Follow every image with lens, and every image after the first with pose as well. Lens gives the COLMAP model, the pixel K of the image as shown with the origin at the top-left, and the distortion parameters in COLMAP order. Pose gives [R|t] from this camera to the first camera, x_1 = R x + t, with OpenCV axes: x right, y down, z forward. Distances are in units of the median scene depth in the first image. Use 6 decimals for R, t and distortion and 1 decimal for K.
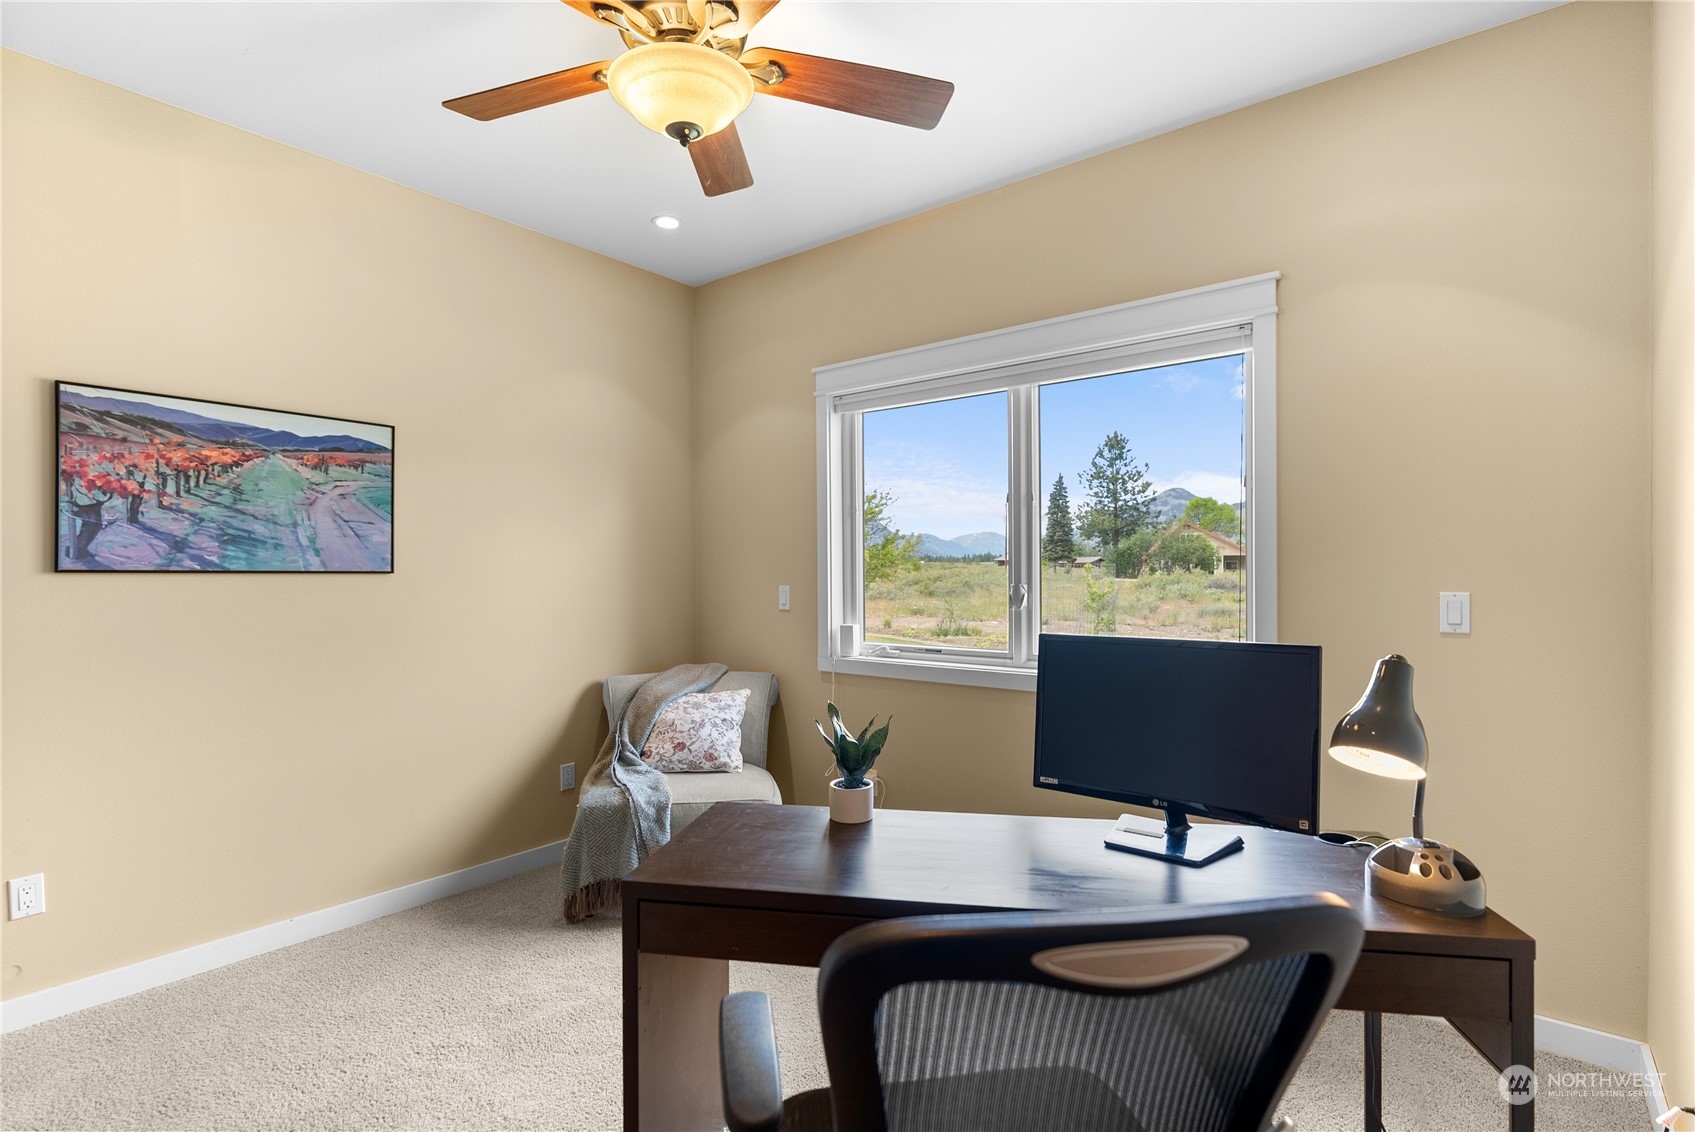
lens RADIAL K [[828.3, 0, 846.3], [0, 828.3, 572.1], [0, 0, 1]] dist [-0.000139, 0.000263]
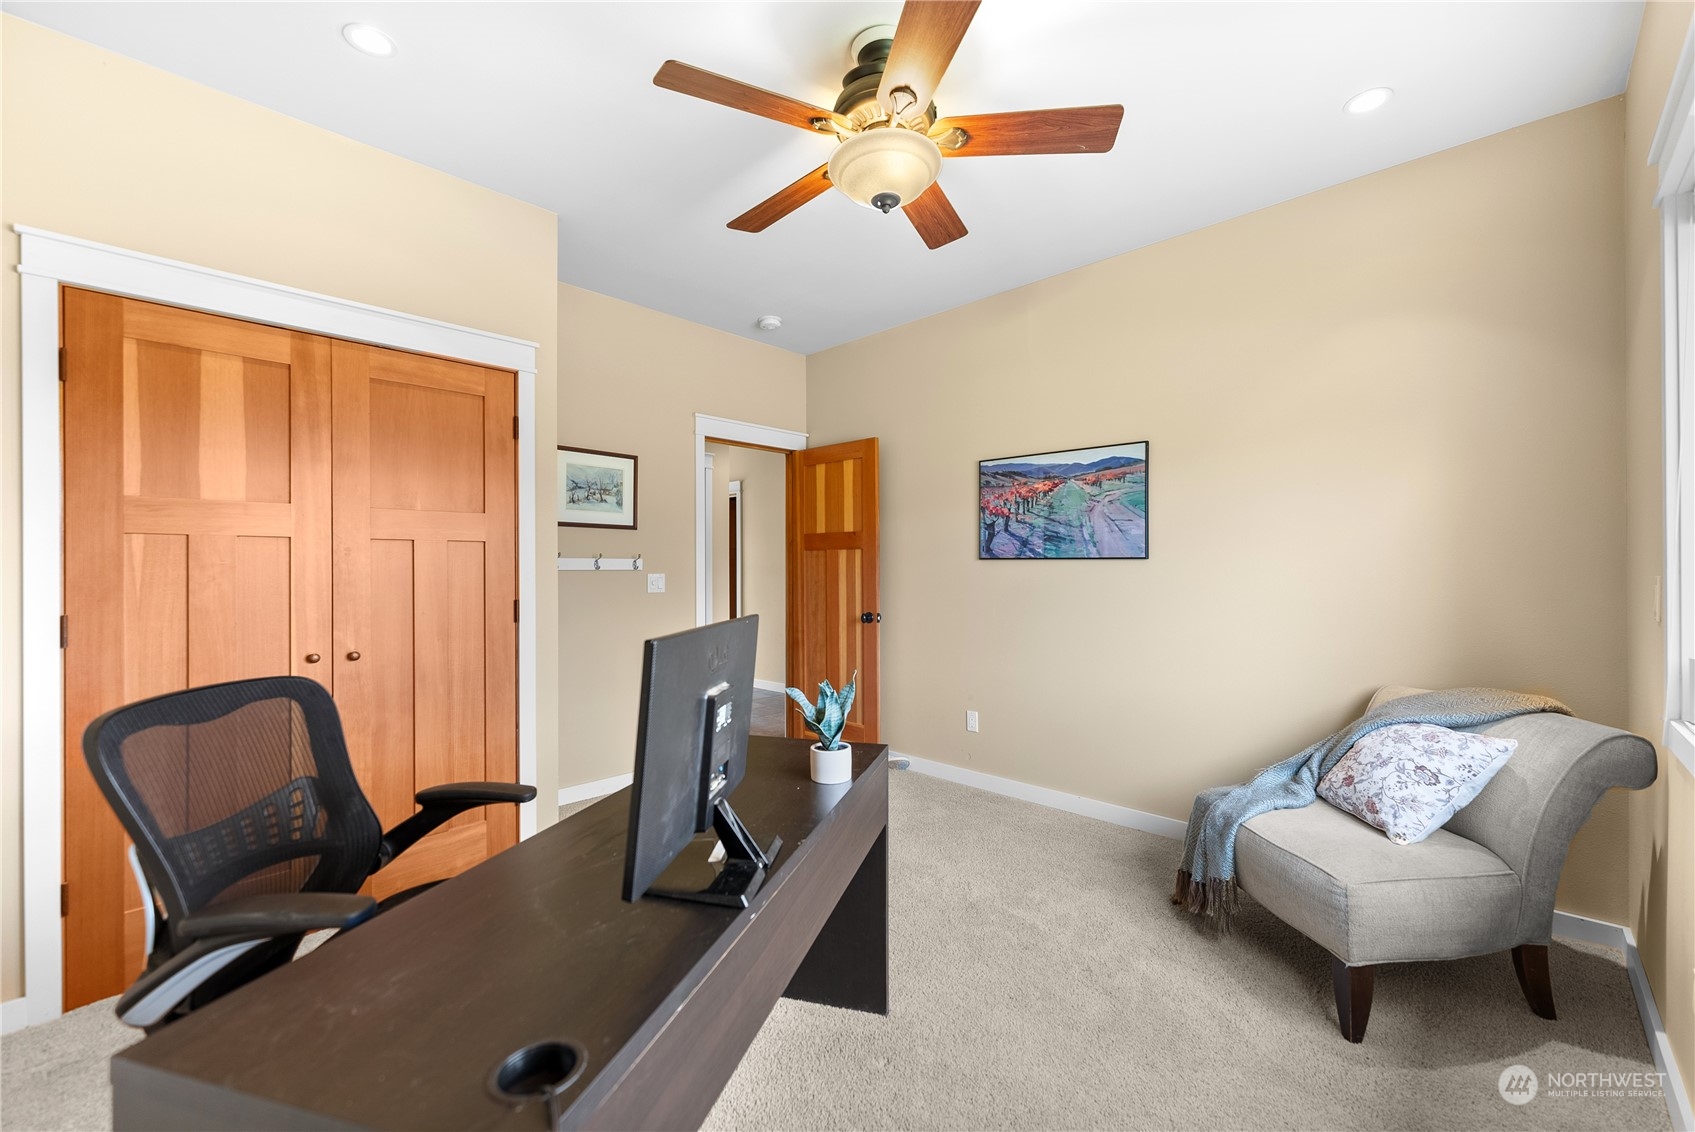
lens RADIAL K [[685.3, 0, 845.6], [0, 685.3, 563.0], [0, 0, 1]] dist [0.000698, 0.000146]
pose [[-0.097007, -0.004492, -0.995274, 0.600212], [-0.000041, 0.999990, -0.004509, 0.014134], [0.995284, -0.000397, -0.097006, 0.743785]]
